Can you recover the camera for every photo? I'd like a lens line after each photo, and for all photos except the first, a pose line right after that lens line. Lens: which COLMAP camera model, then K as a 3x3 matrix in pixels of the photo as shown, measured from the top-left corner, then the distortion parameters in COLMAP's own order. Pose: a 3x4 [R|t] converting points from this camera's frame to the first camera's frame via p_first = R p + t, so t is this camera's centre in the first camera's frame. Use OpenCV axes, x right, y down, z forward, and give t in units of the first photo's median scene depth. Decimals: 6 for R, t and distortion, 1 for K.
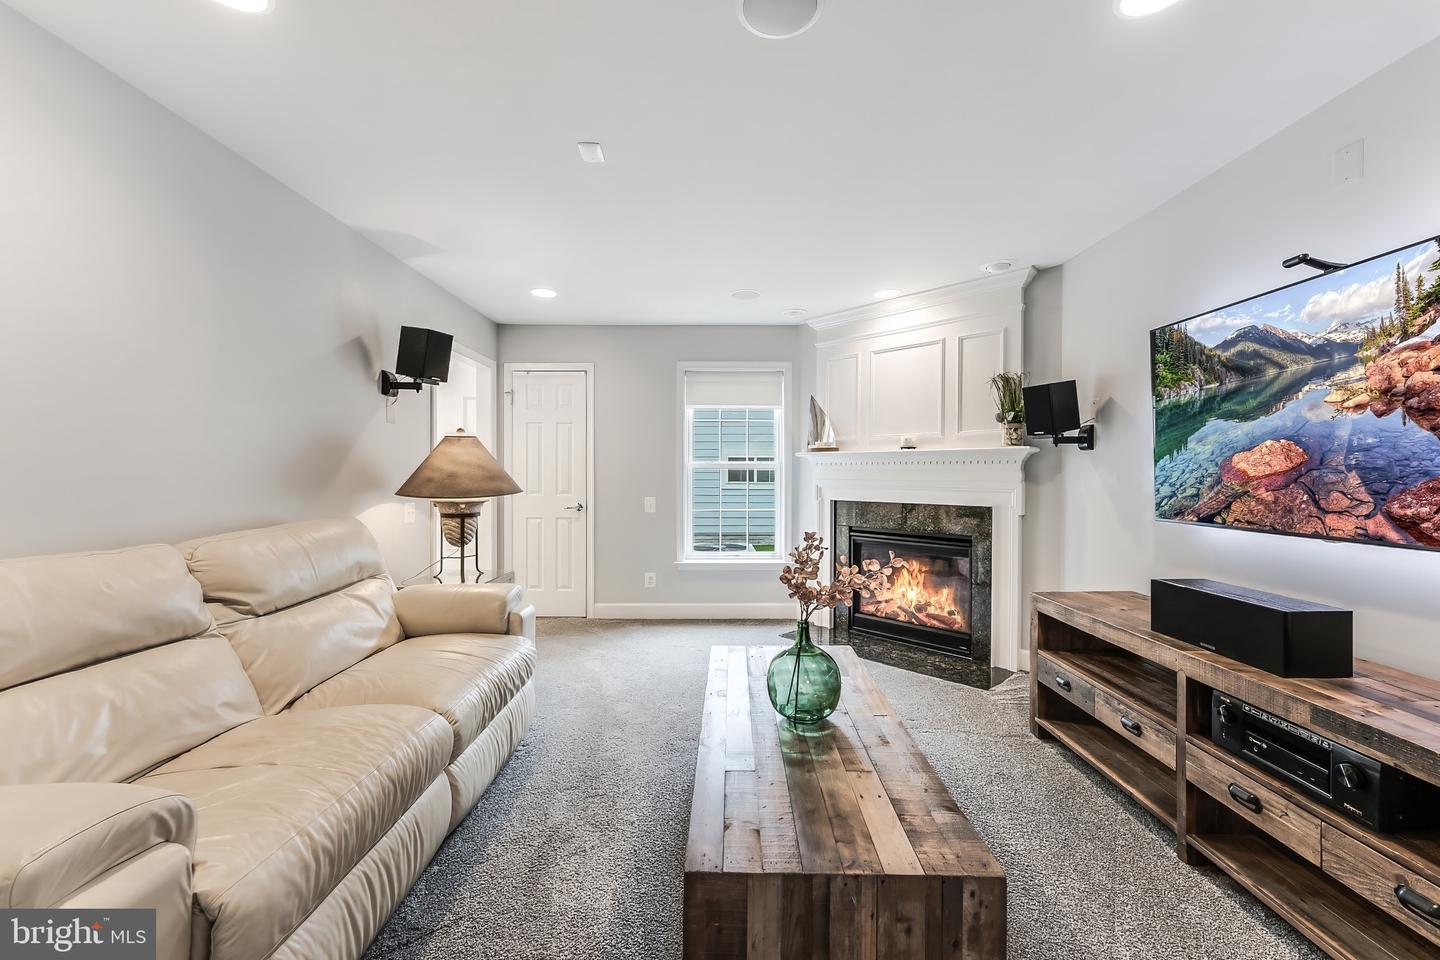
lens RADIAL K [[580.3, 0, 718.8], [0, 580.3, 474.0], [0, 0, 1]] dist [0.000200, -0.000325]
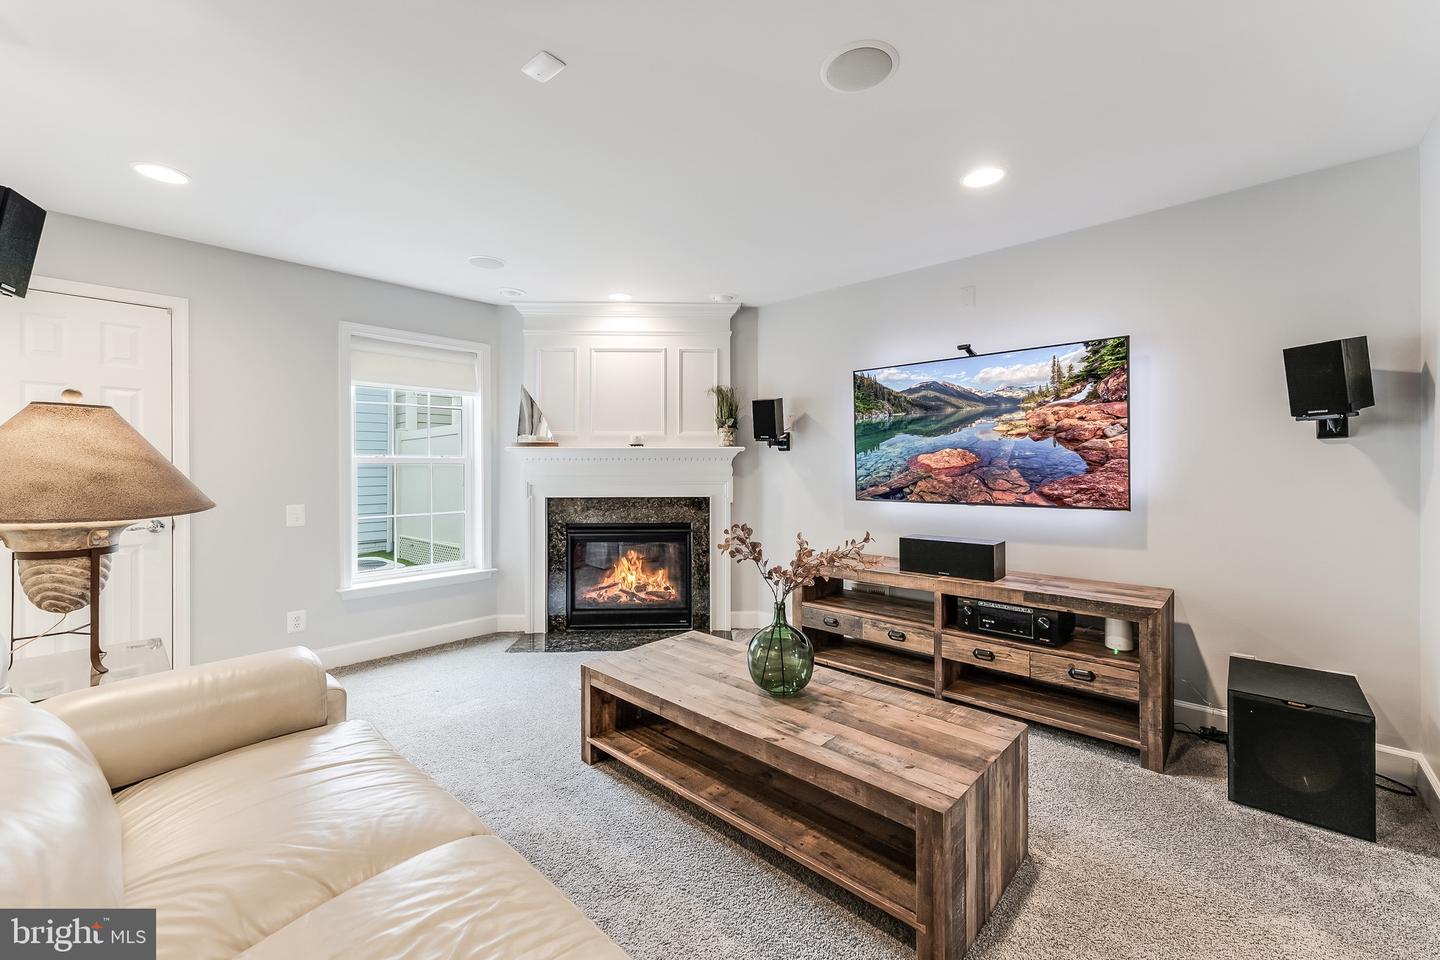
lens RADIAL K [[580.3, 0, 718.8], [0, 580.3, 474.0], [0, 0, 1]] dist [0.000200, -0.000325]
pose [[0.671823, -0.011264, 0.740626, -0.458585], [0.004699, 0.999929, 0.010945, -0.004128], [-0.740697, -0.003873, 0.671829, 0.211078]]
